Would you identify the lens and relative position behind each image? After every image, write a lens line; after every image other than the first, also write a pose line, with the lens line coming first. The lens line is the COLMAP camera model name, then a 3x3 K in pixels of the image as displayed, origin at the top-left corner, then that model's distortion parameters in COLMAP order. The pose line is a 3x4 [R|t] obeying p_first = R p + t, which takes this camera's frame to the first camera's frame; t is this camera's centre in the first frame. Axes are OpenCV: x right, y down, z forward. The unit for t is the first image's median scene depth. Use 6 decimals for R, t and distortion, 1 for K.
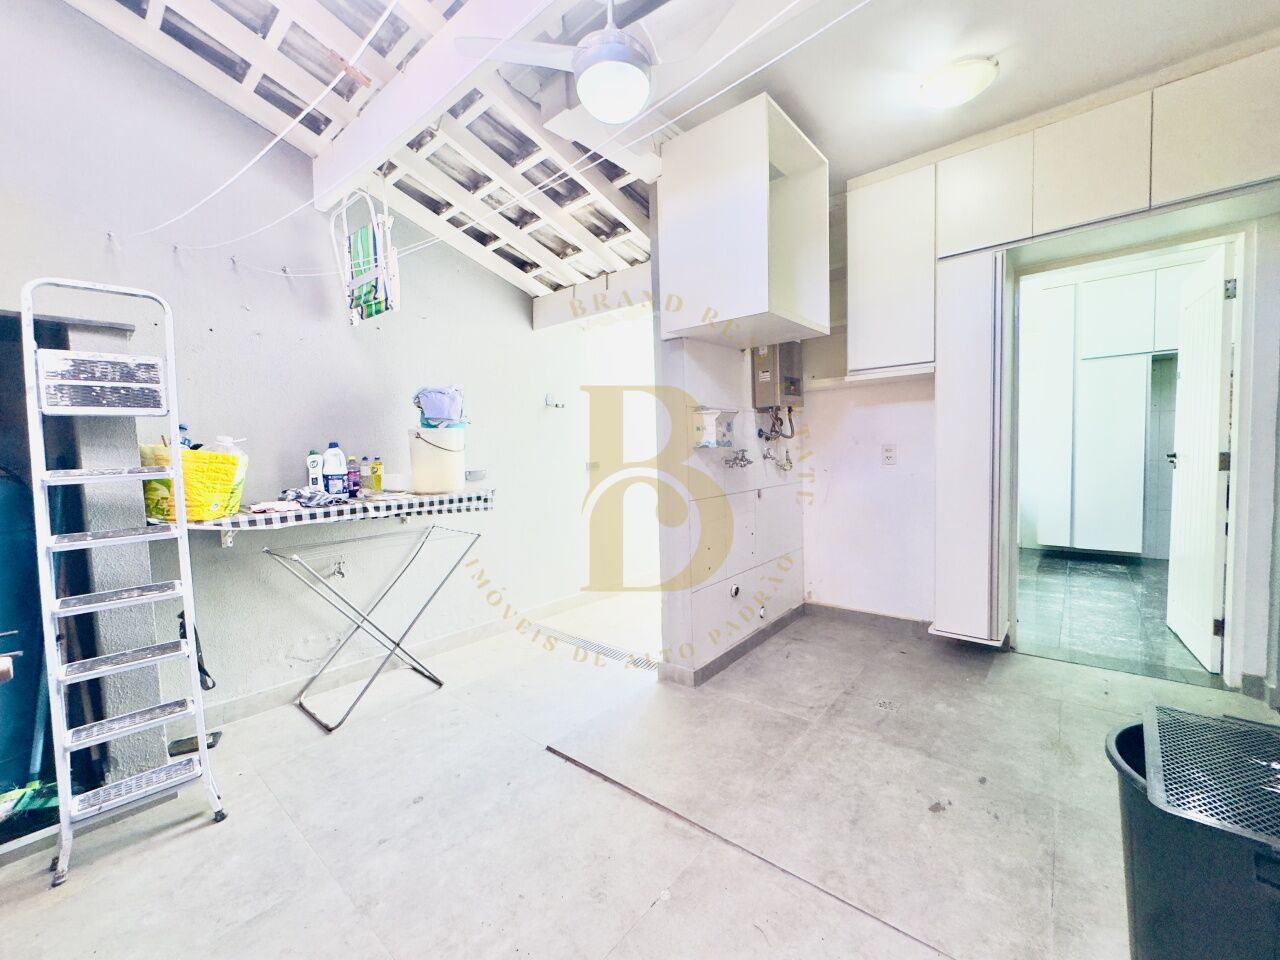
lens RADIAL K [[511.1, 0, 635.6], [0, 511.1, 479.2], [0, 0, 1]] dist [-0.001367, 0.000067]
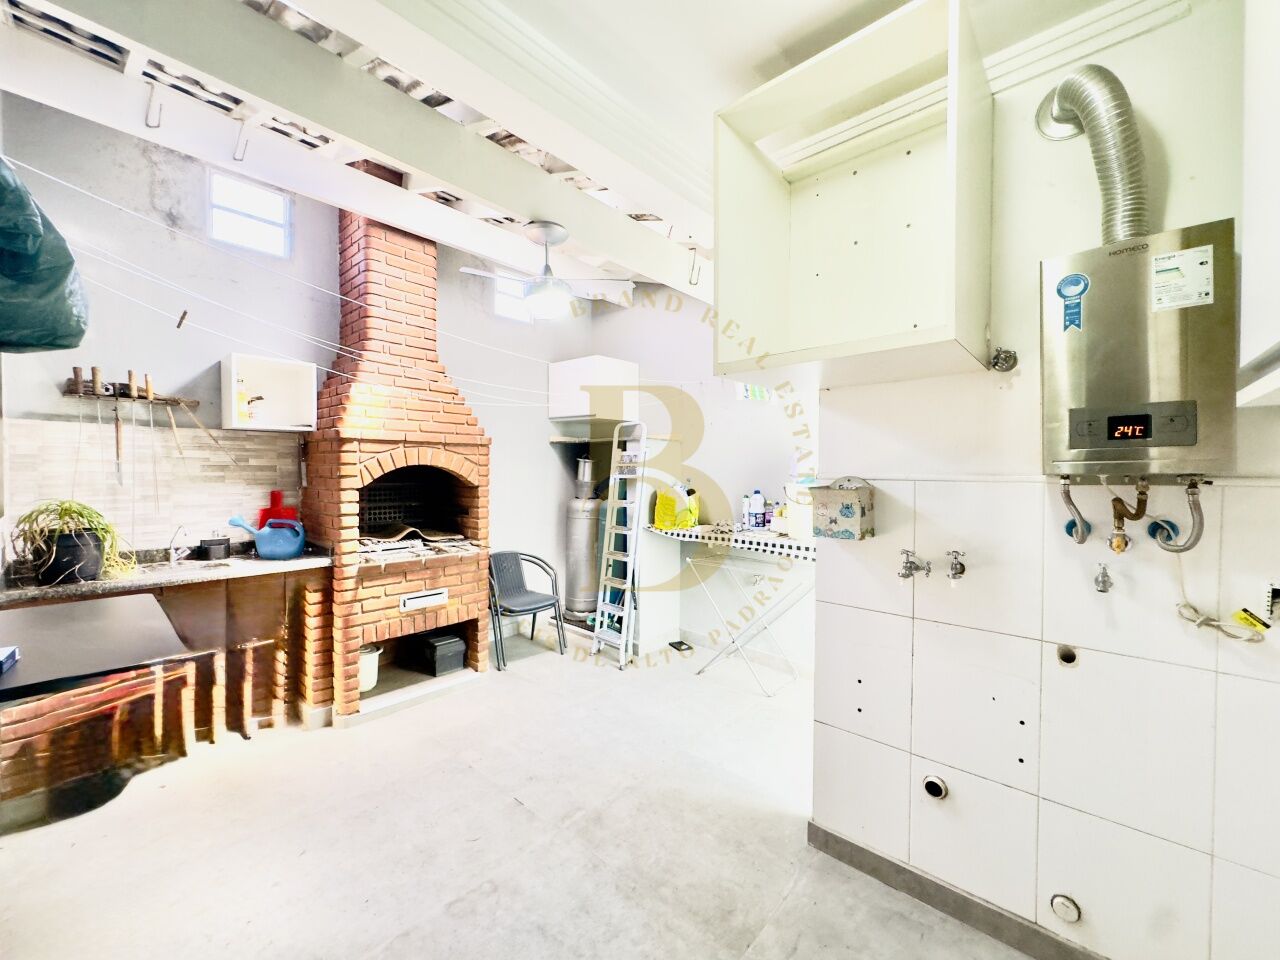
lens RADIAL K [[511.1, 0, 640.1], [0, 511.1, 478.8], [0, 0, 1]] dist [-0.001367, 0.000067]
pose [[-0.021490, 0.047973, -0.998617, 0.960736], [-0.062277, 0.996844, 0.049228, -0.177361], [0.997828, 0.063248, -0.018434, 0.811559]]
